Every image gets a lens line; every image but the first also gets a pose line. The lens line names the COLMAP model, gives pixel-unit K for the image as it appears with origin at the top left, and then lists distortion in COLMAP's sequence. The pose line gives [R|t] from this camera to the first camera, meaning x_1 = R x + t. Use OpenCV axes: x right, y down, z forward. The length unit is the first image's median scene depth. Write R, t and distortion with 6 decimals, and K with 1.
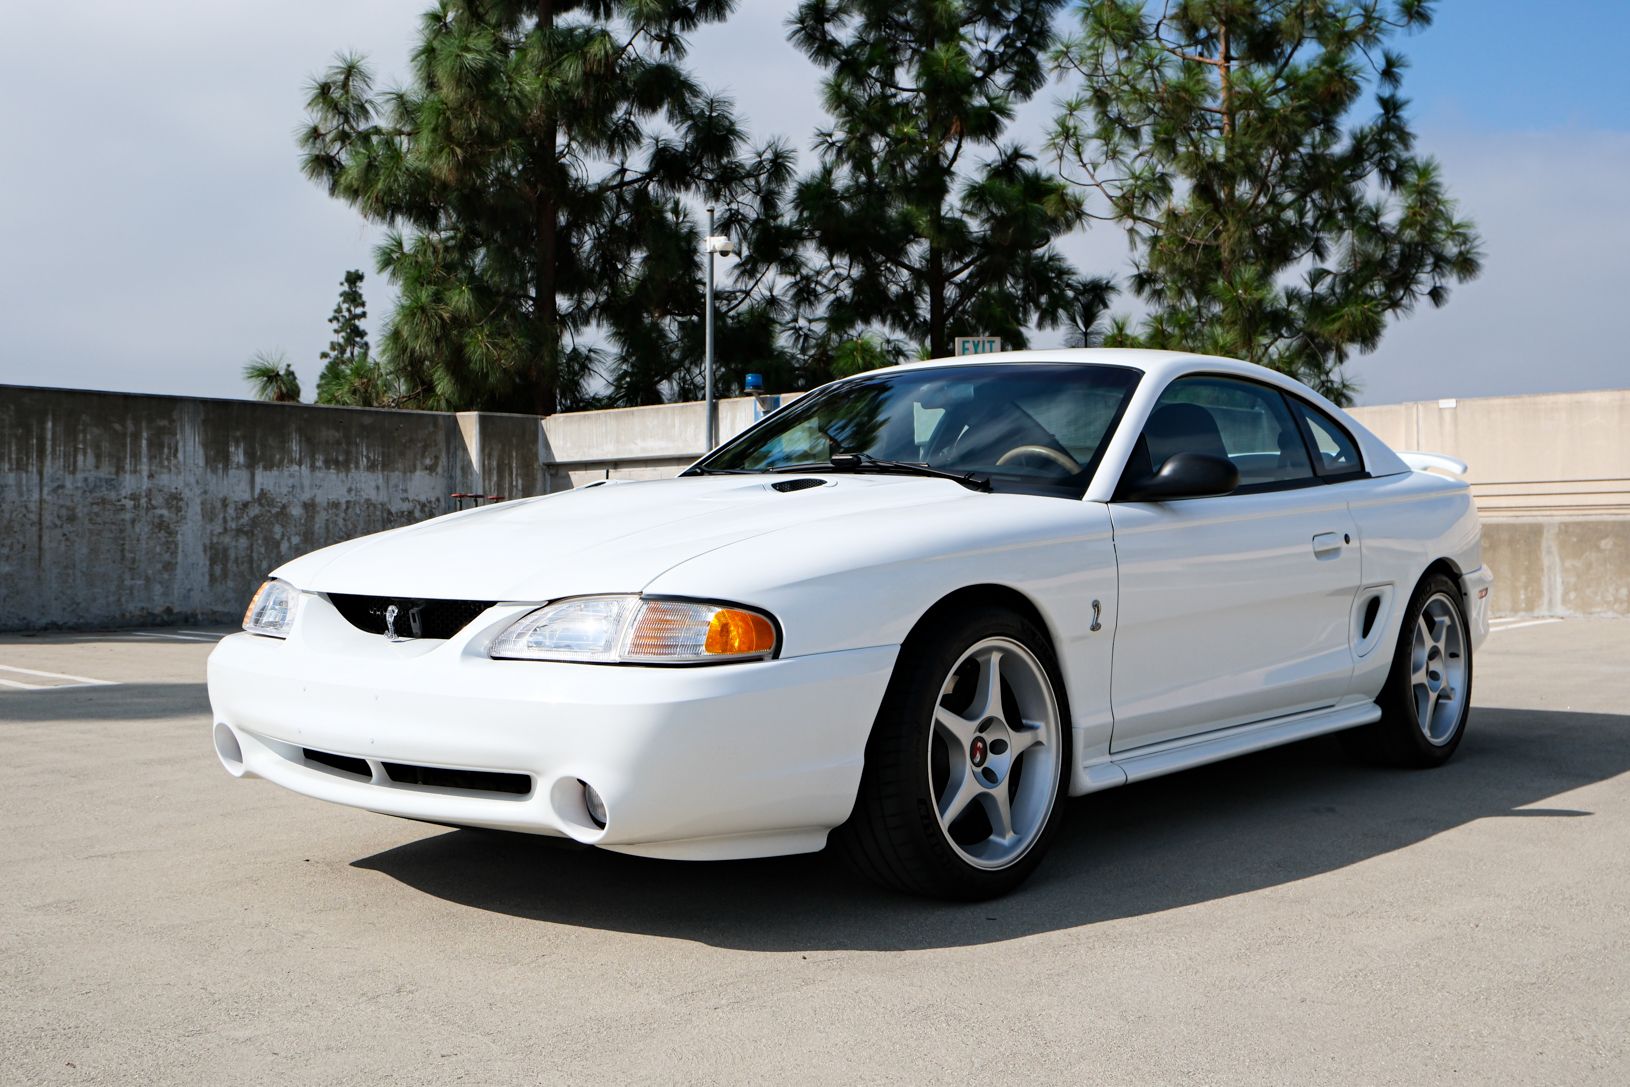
lens RADIAL K [[1832.2, 0, 804.6], [0, 1832.2, 531.3], [0, 0, 1]] dist [0.015333, 0.000000]
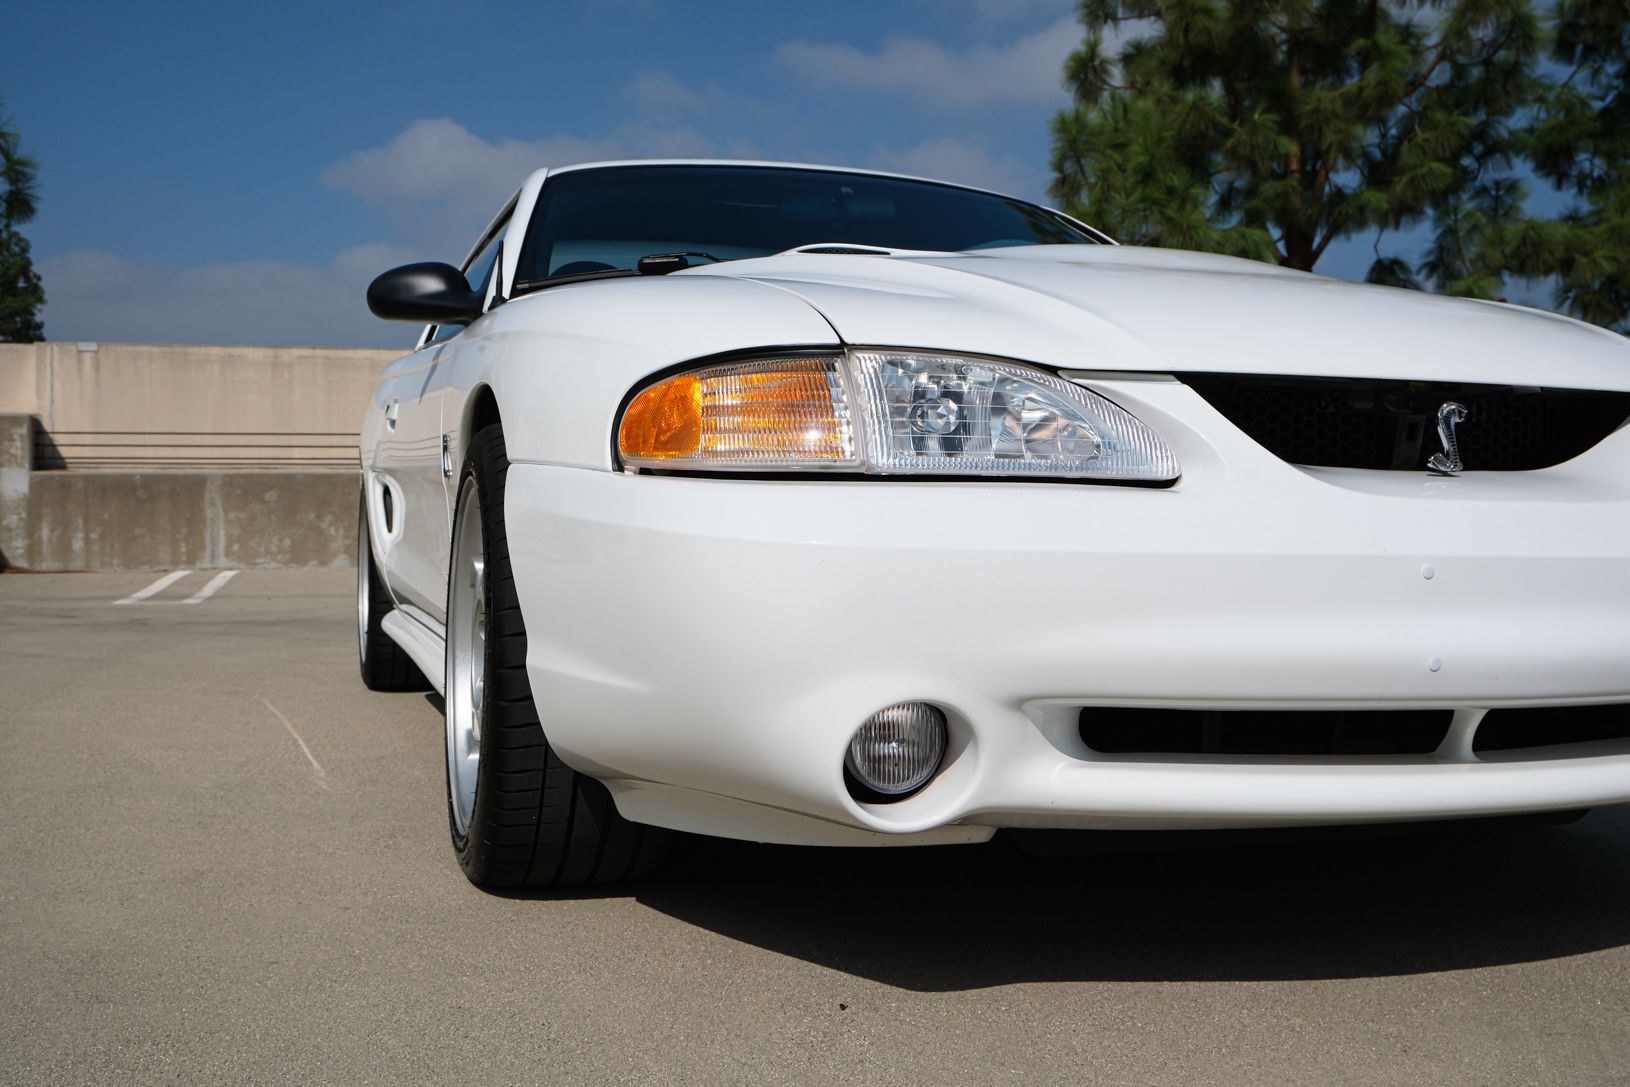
lens RADIAL K [[1658.3, 0, 813.3], [0, 1658.3, 551.4], [0, 0, 1]] dist [-0.016188, 0.000000]
pose [[0.509663, -0.011039, 0.860303, -0.200511], [-0.004787, 0.999866, 0.015665, 0.021396], [-0.860361, -0.012103, 0.509542, 0.263052]]
